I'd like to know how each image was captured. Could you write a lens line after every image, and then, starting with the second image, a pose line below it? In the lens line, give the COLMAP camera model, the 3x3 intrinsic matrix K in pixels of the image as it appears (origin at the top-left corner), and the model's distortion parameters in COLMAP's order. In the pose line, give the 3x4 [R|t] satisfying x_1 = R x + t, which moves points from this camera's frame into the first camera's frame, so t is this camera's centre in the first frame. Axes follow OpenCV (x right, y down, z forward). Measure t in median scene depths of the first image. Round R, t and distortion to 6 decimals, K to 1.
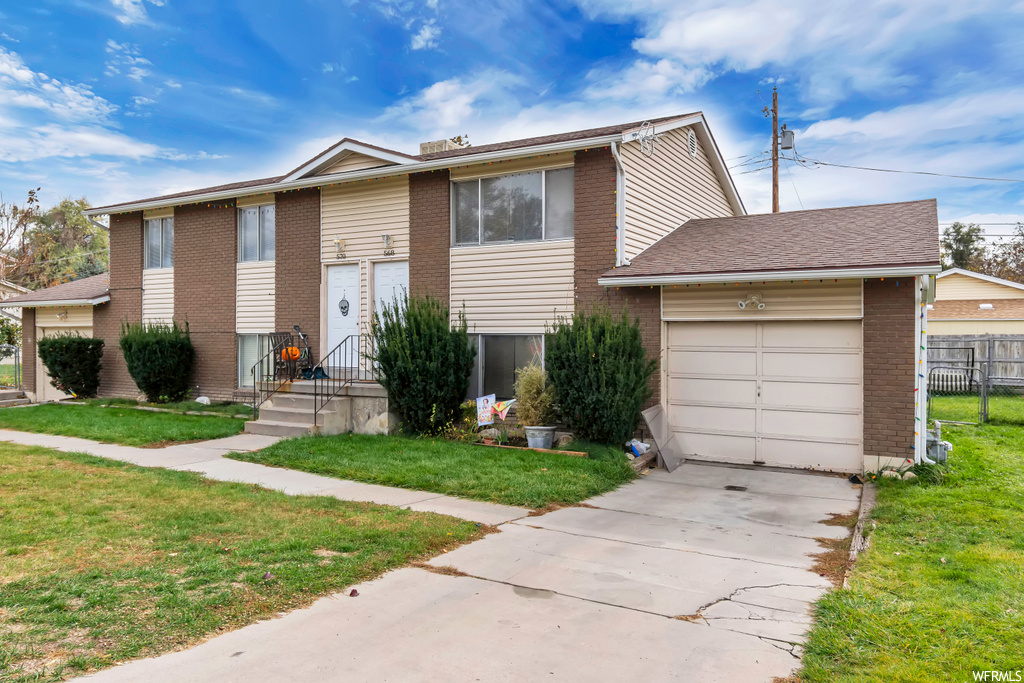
lens RADIAL K [[725.7, 0, 511.1], [0, 725.7, 340.0], [0, 0, 1]] dist [-0.036465, 0.003387]
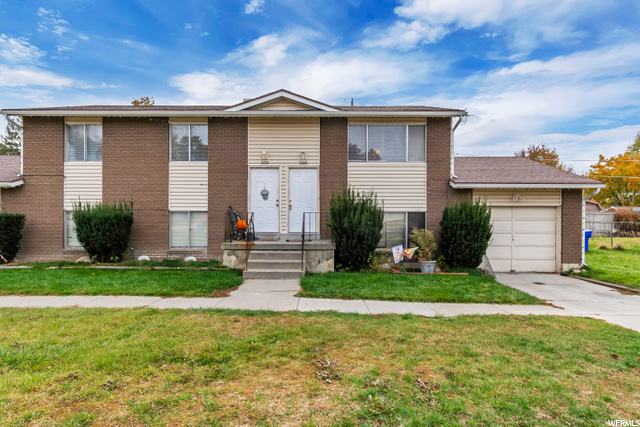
lens RADIAL K [[345.5, 0, 320.0], [0, 345.5, 214.1], [0, 0, 1]] dist [-0.016370, -0.000662]
pose [[0.872683, -0.001146, 0.488285, -0.516382], [0.000715, 0.999999, 0.001068, -0.002818], [-0.488286, -0.000583, 0.872683, 0.284558]]
